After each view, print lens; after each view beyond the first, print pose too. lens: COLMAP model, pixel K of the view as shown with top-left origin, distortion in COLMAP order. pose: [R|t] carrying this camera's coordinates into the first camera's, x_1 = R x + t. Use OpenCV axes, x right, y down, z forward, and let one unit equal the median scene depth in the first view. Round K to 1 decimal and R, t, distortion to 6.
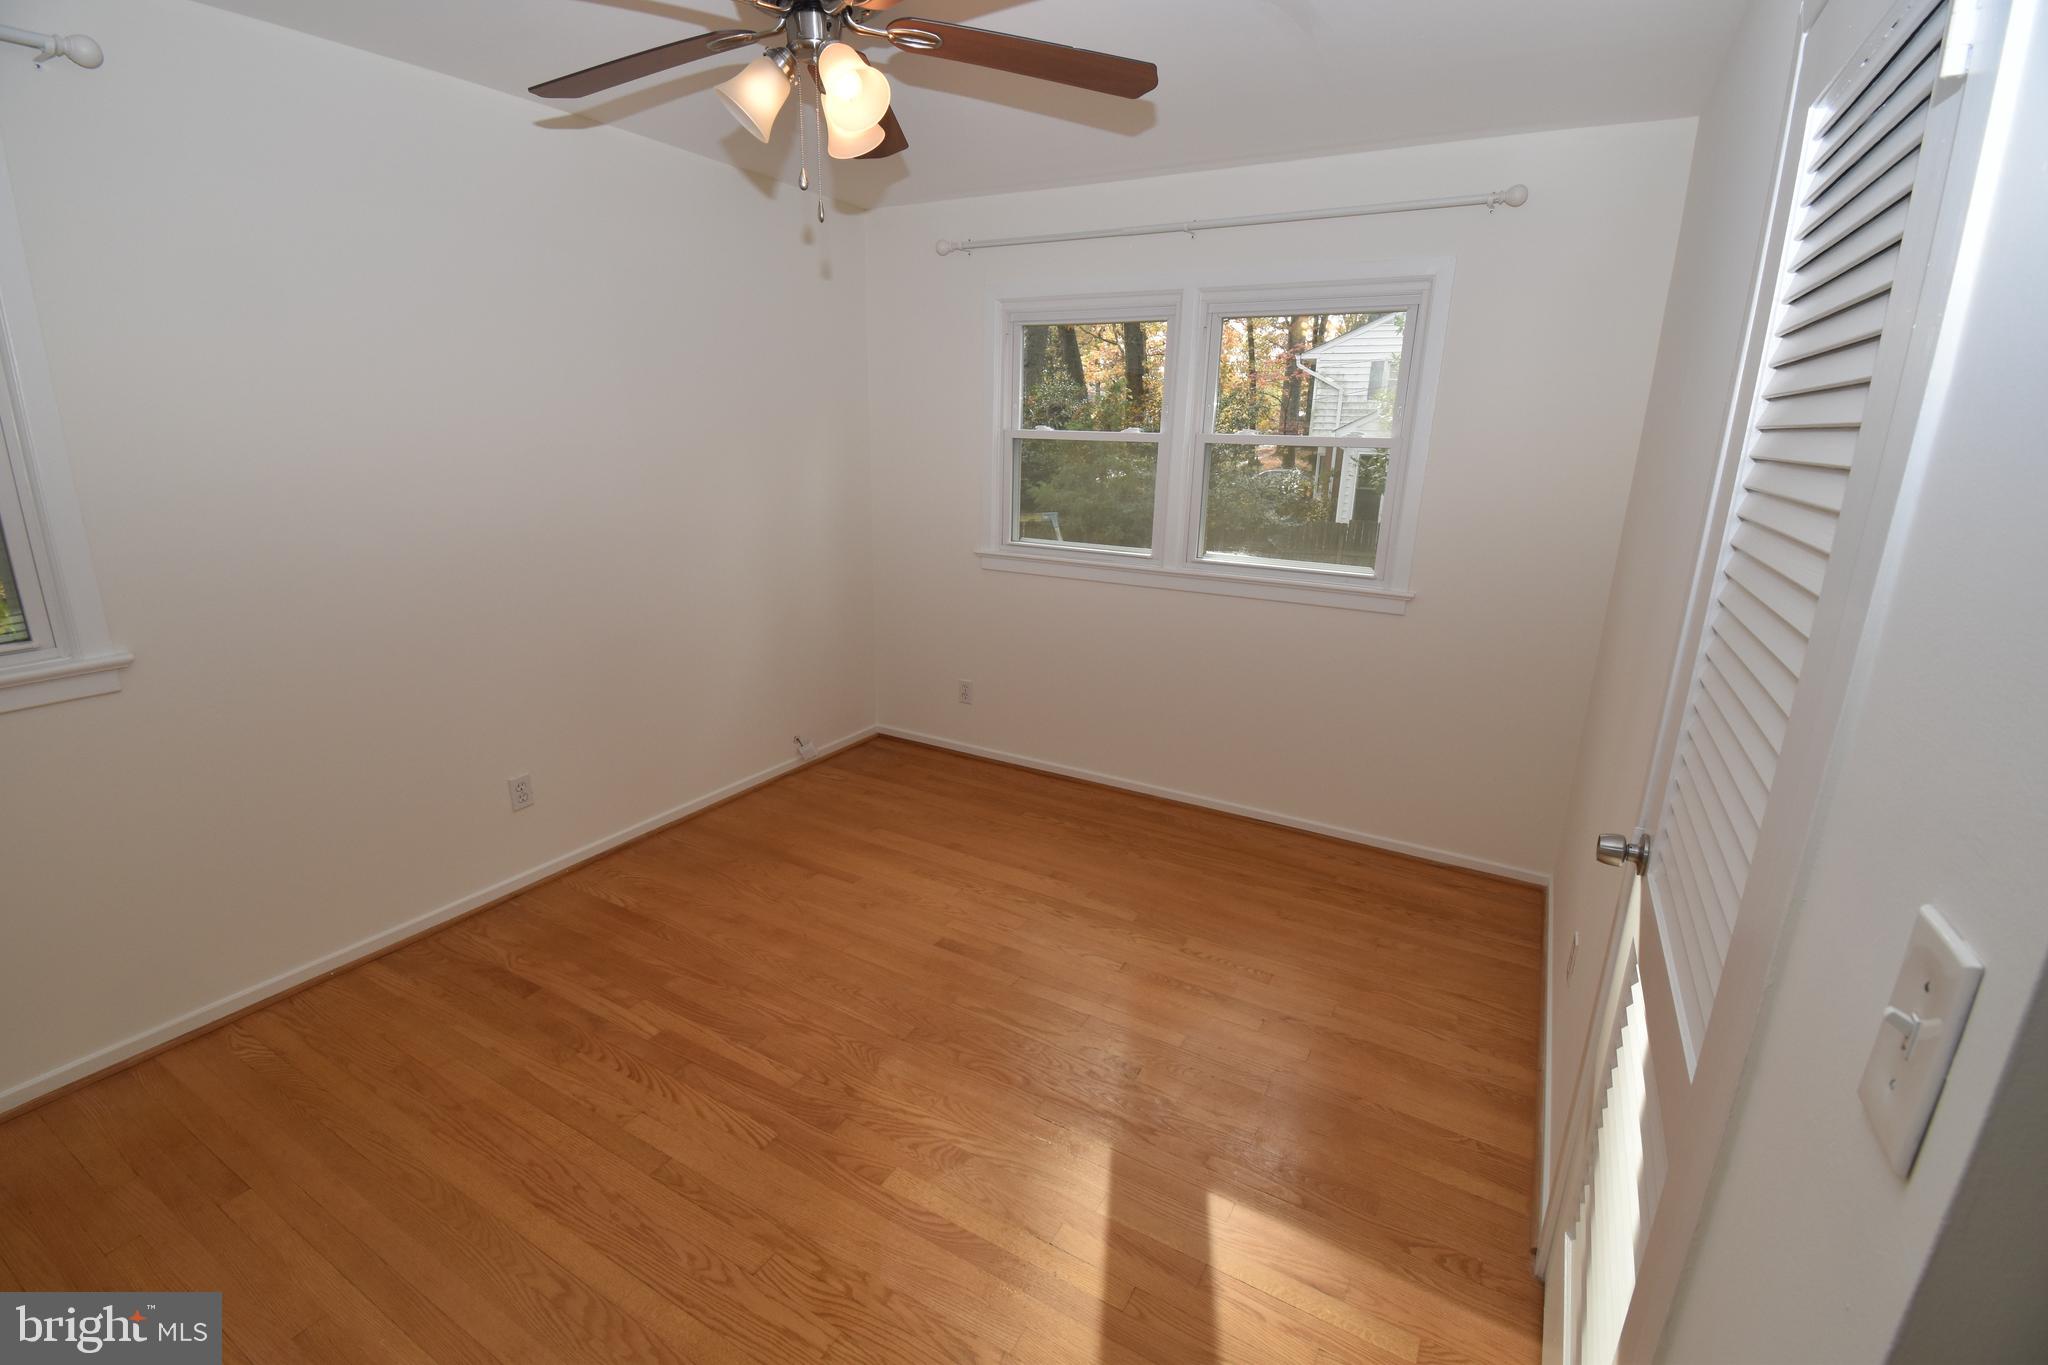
lens RADIAL K [[895.2, 0, 1024.0], [0, 895.2, 682.5], [0, 0, 1]] dist [-0.032518, -0.000571]
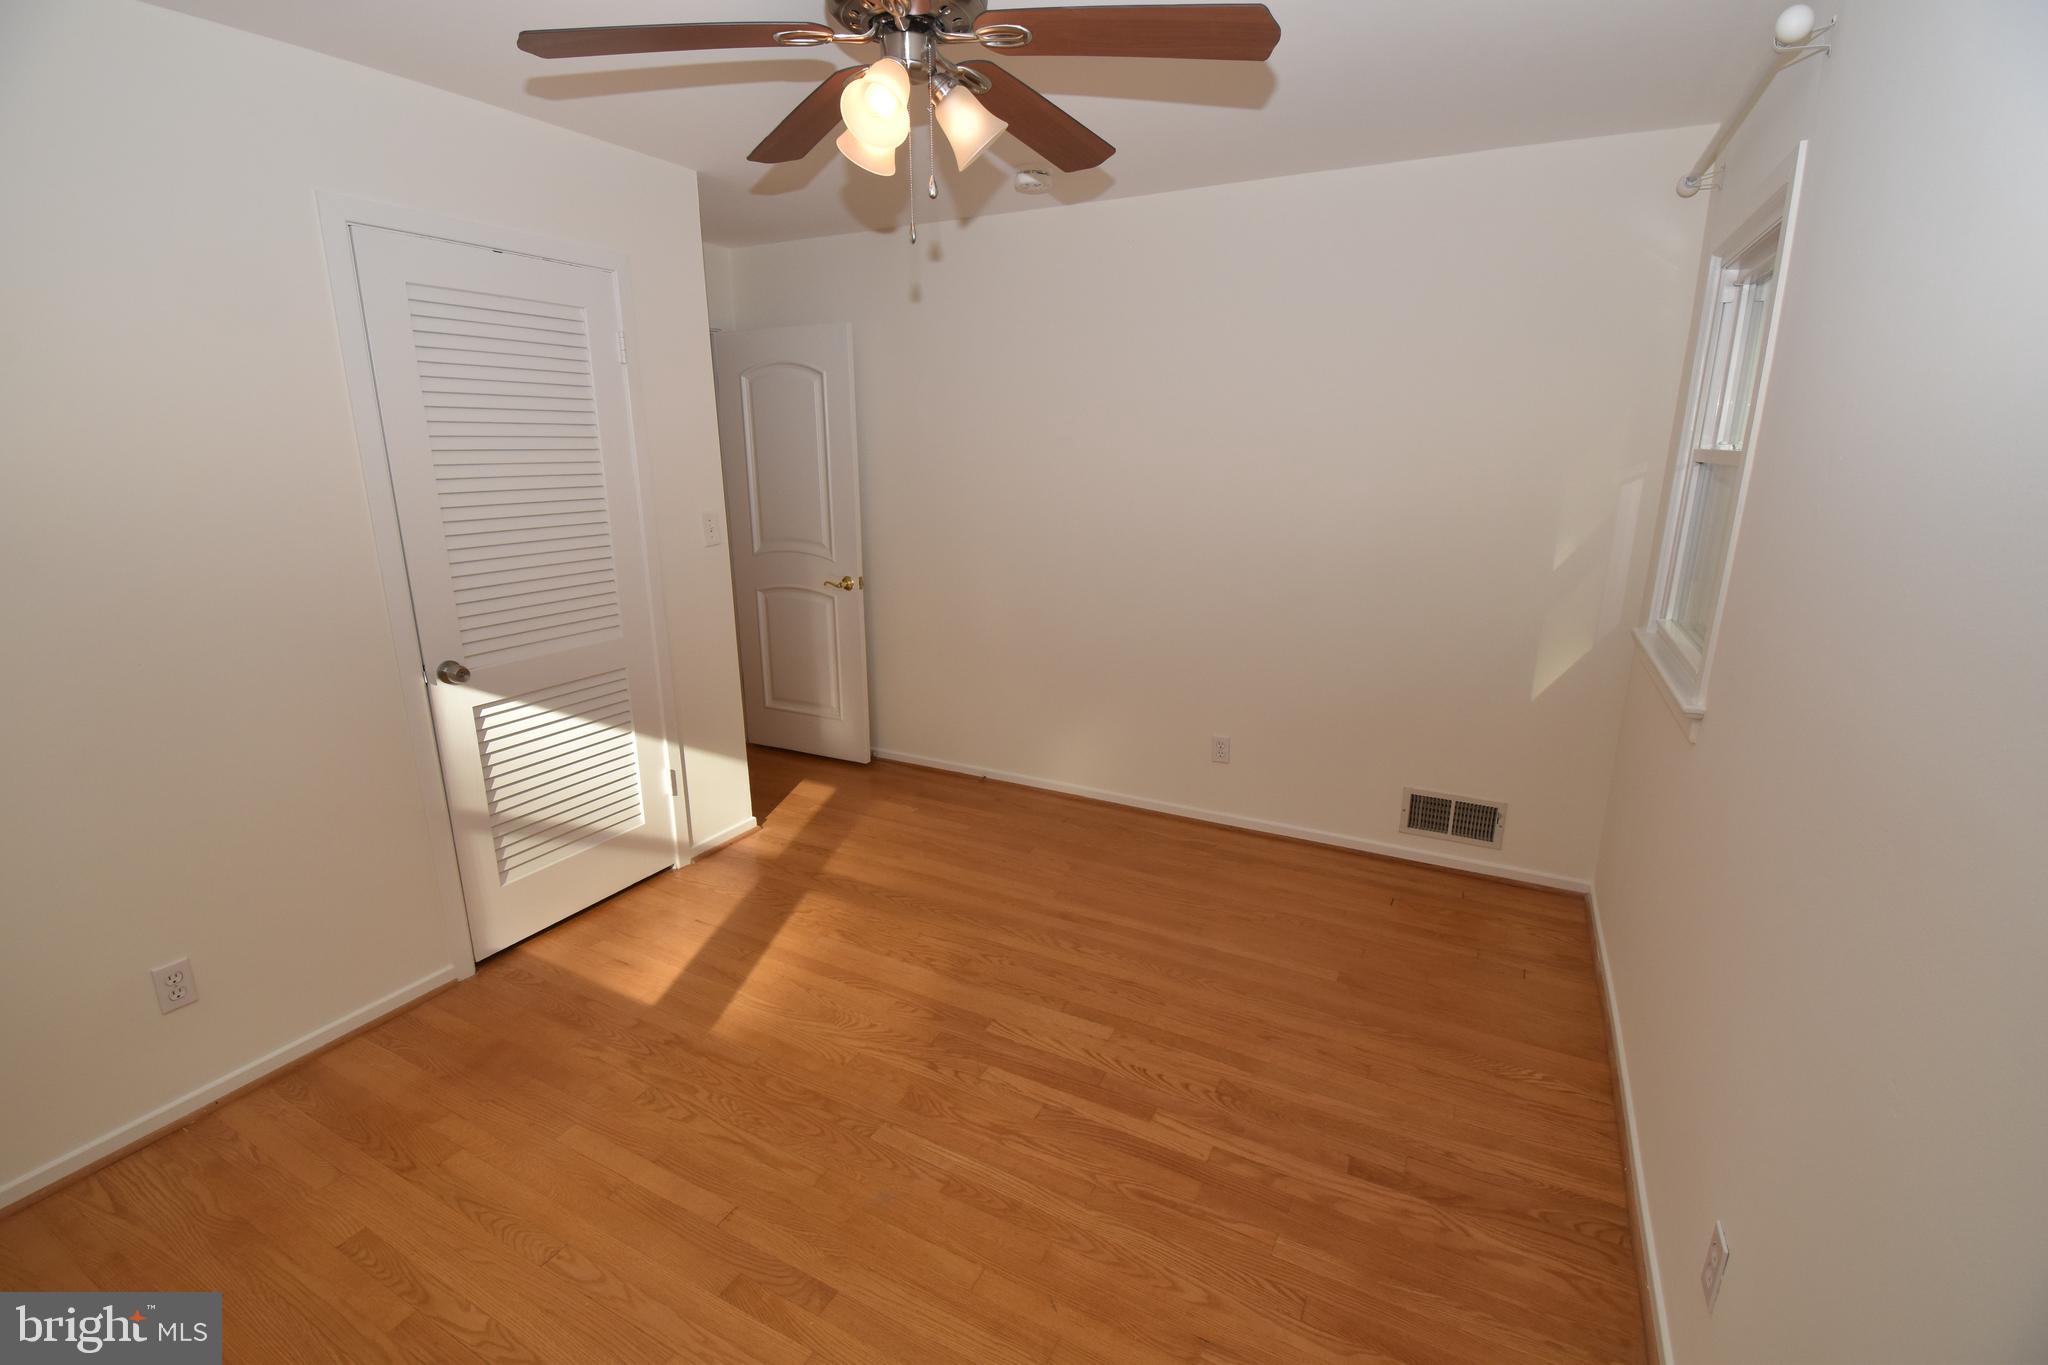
lens RADIAL K [[895.2, 0, 1024.0], [0, 895.2, 682.5], [0, 0, 1]] dist [-0.032518, -0.000571]
pose [[-0.998837, -0.021016, -0.043394, -0.246677], [-0.040192, 0.860062, 0.508603, -0.481501], [0.026632, 0.509756, -0.859907, 1.663747]]
